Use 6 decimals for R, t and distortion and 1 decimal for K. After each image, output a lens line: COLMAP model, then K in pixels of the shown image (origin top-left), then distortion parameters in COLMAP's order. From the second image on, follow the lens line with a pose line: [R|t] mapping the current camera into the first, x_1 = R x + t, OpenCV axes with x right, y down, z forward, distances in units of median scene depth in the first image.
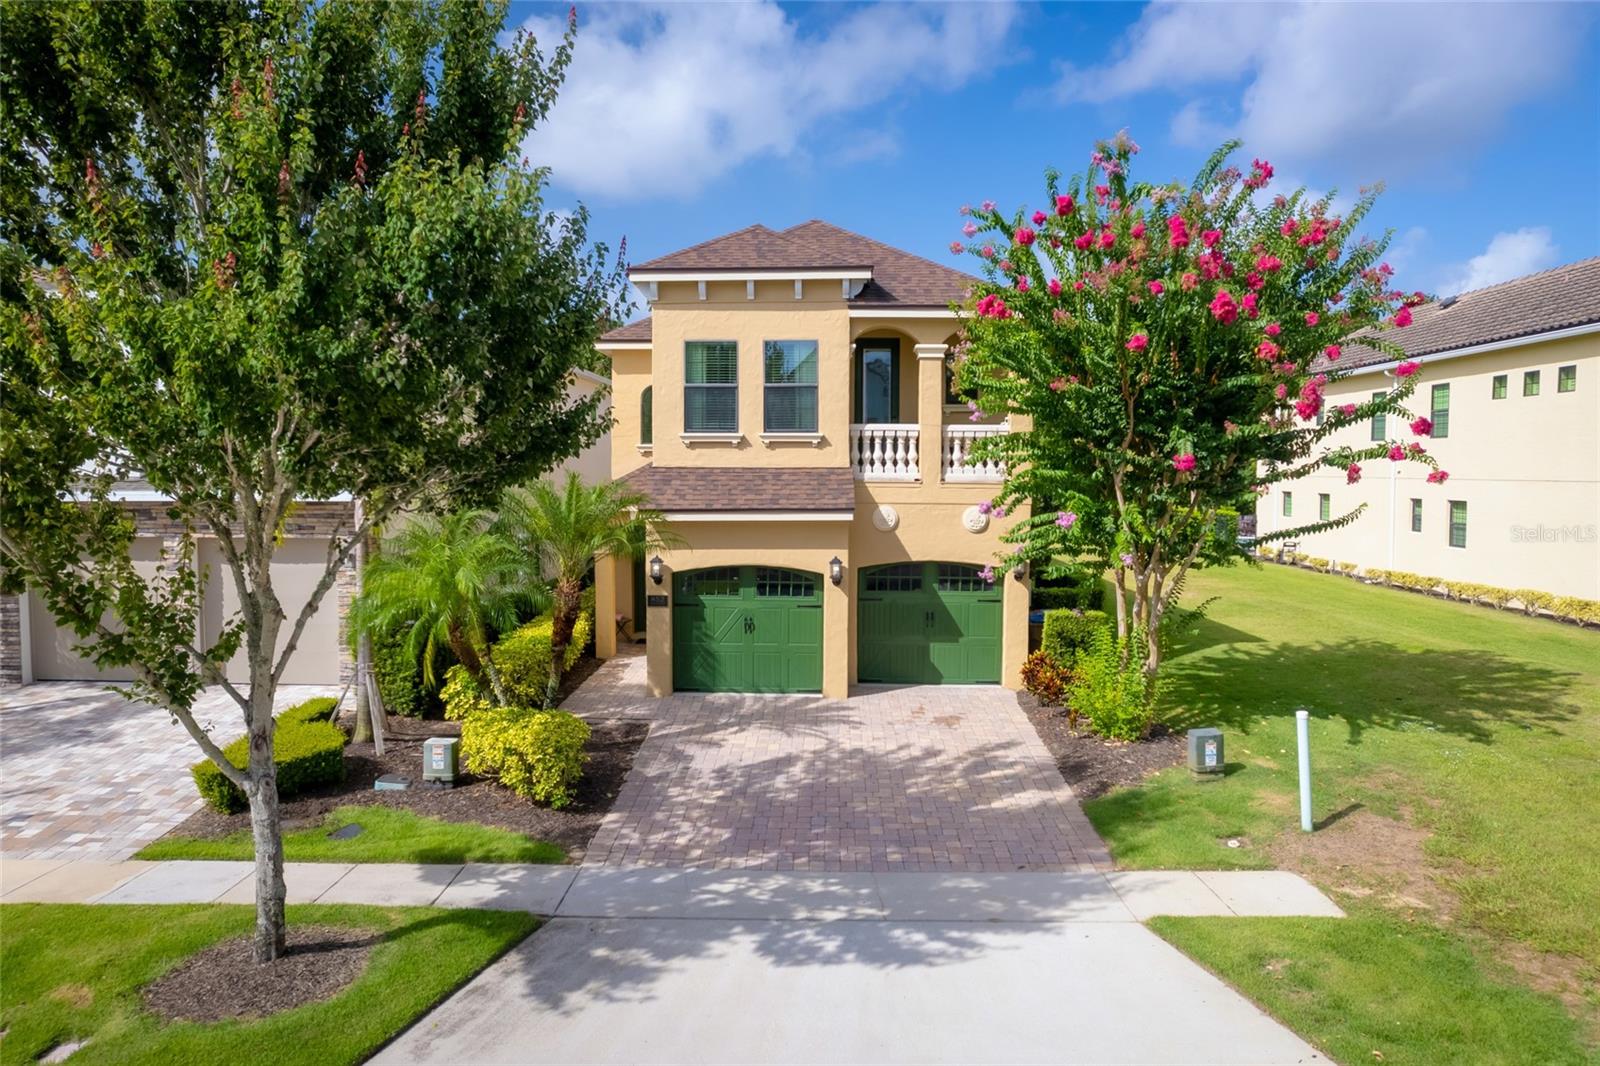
lens RADIAL K [[1073.8, 0, 800.1], [0, 1073.8, 524.7], [0, 0, 1]] dist [-0.059496, 0.049168]
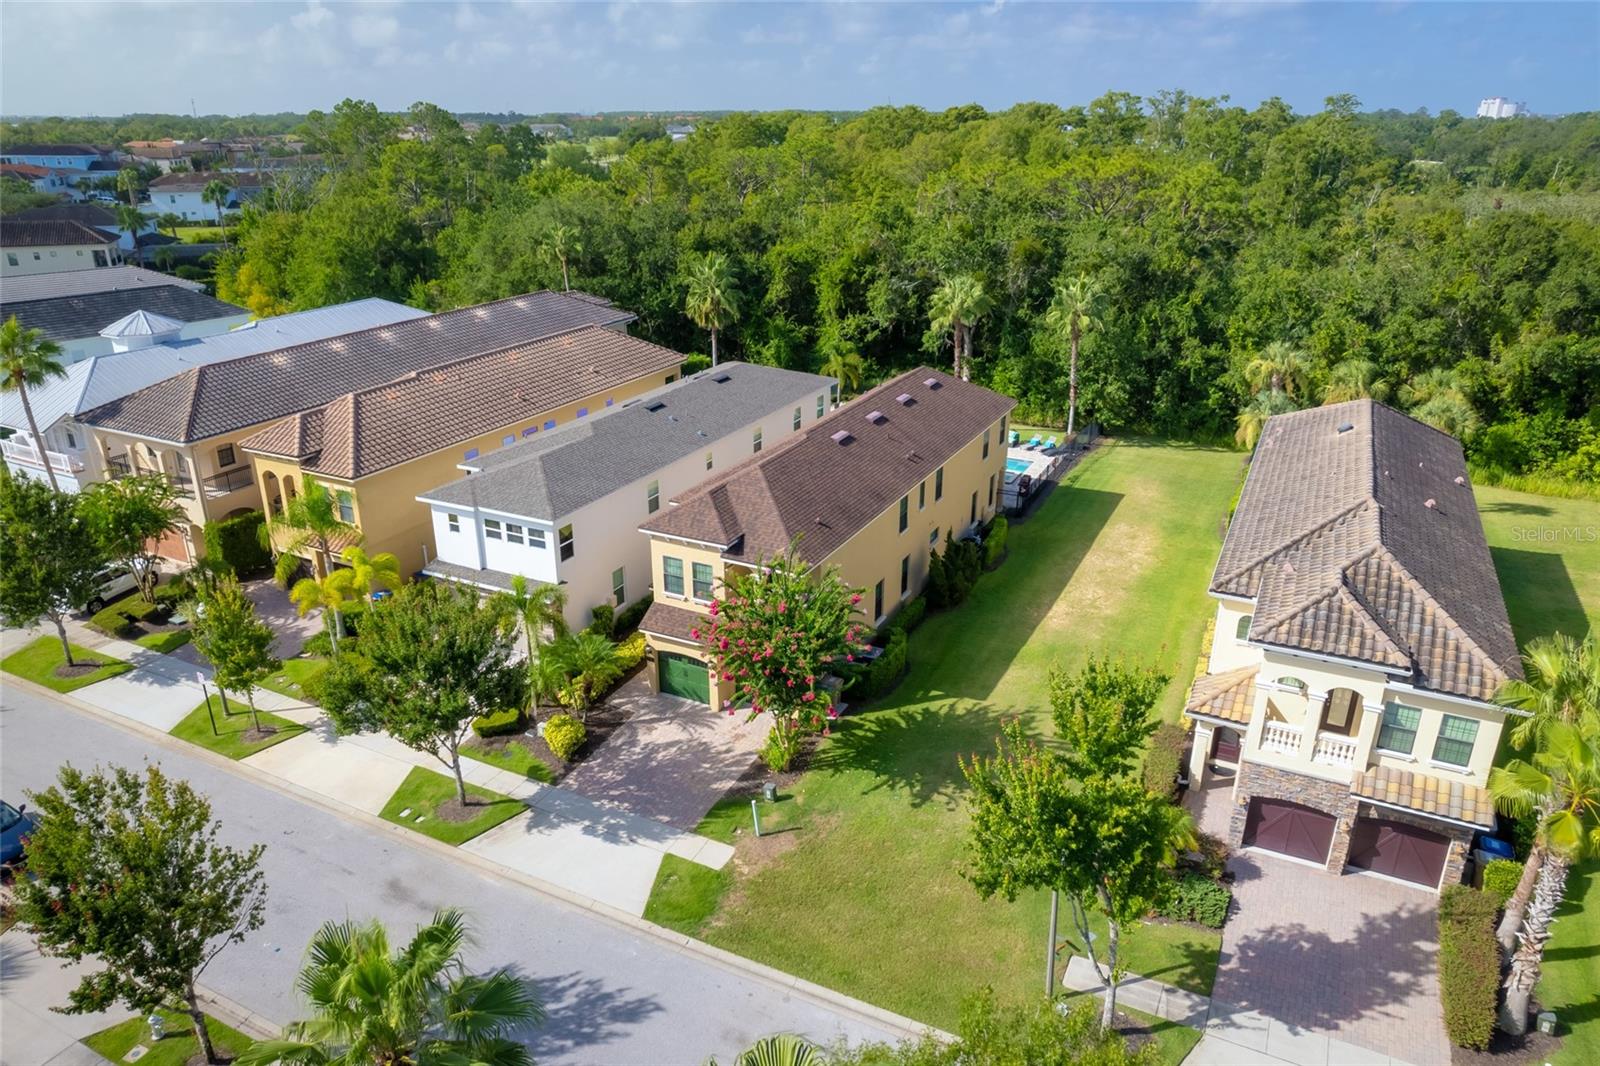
lens RADIAL K [[1056.6, 0, 800.0], [0, 1056.6, 533.0], [0, 0, 1]] dist [-0.050090, 0.040546]
pose [[0.905945, 0.156599, -0.393370, 1.050340], [-0.021519, 0.944916, 0.326606, -0.968701], [0.422848, -0.287422, 0.859411, -0.819098]]
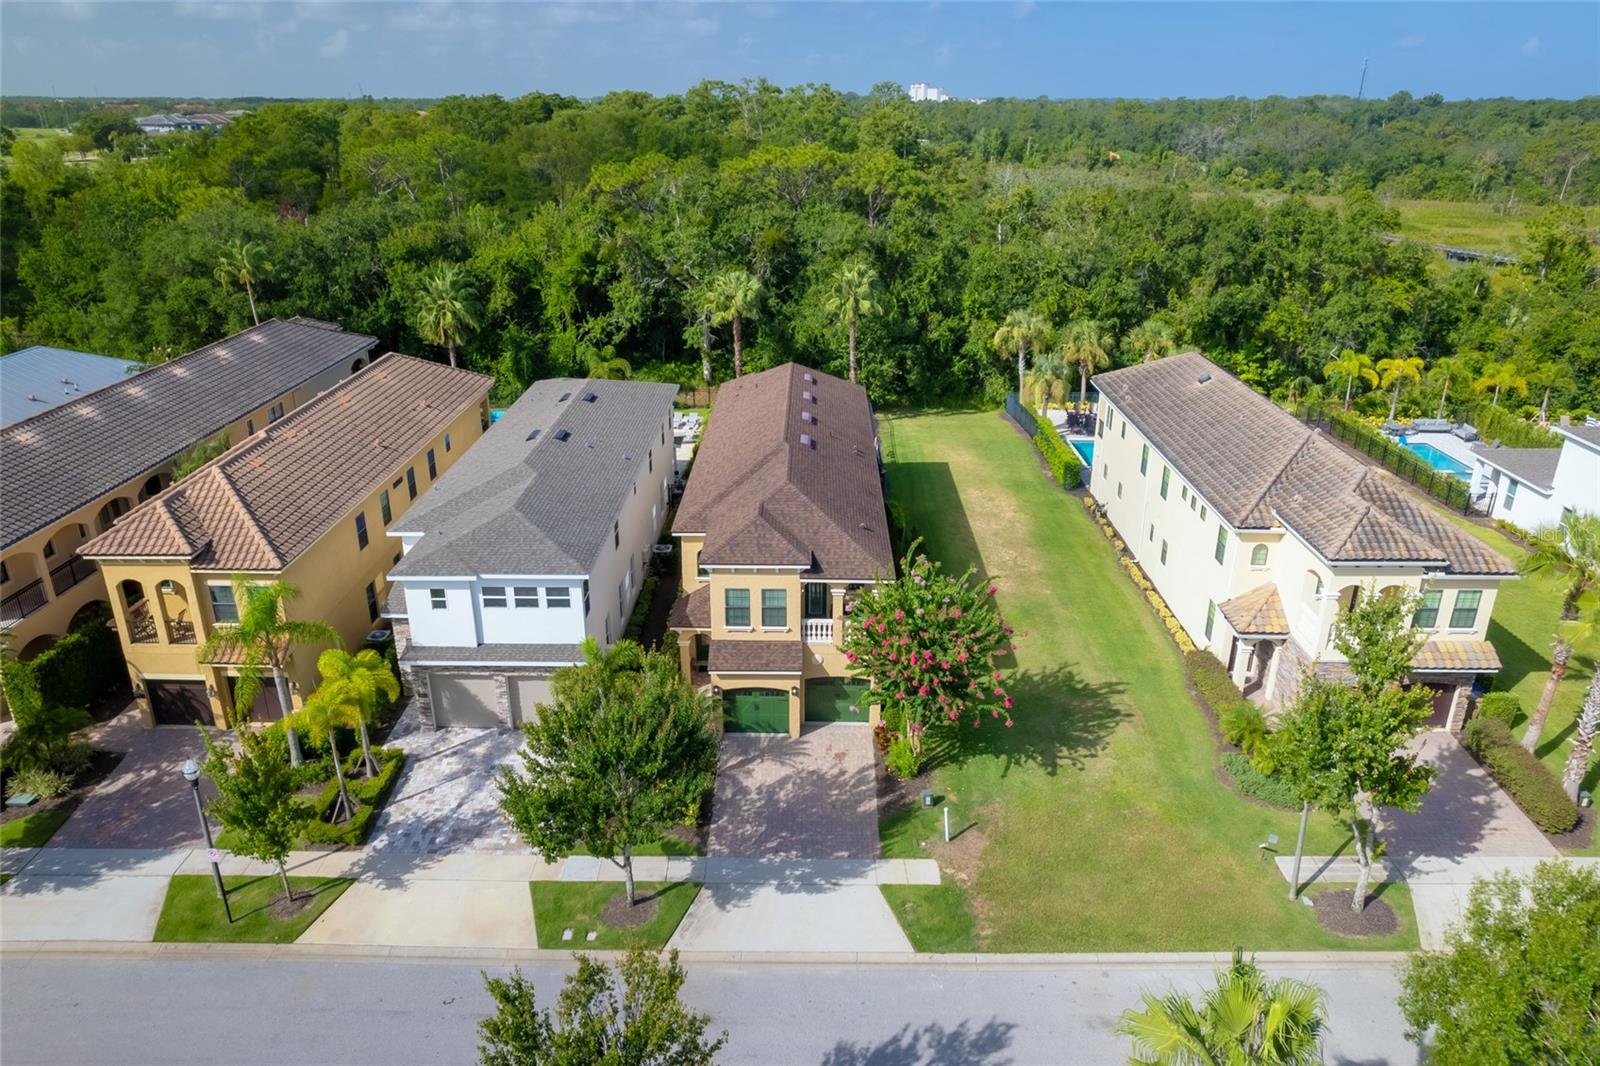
lens RADIAL K [[1073.8, 0, 800.1], [0, 1073.8, 524.7], [0, 0, 1]] dist [-0.059496, 0.049168]
pose [[0.999851, -0.002698, 0.017031, 0.007525], [-0.002941, 0.946532, 0.322598, -0.996165], [-0.016991, -0.322600, 0.946383, -1.016846]]
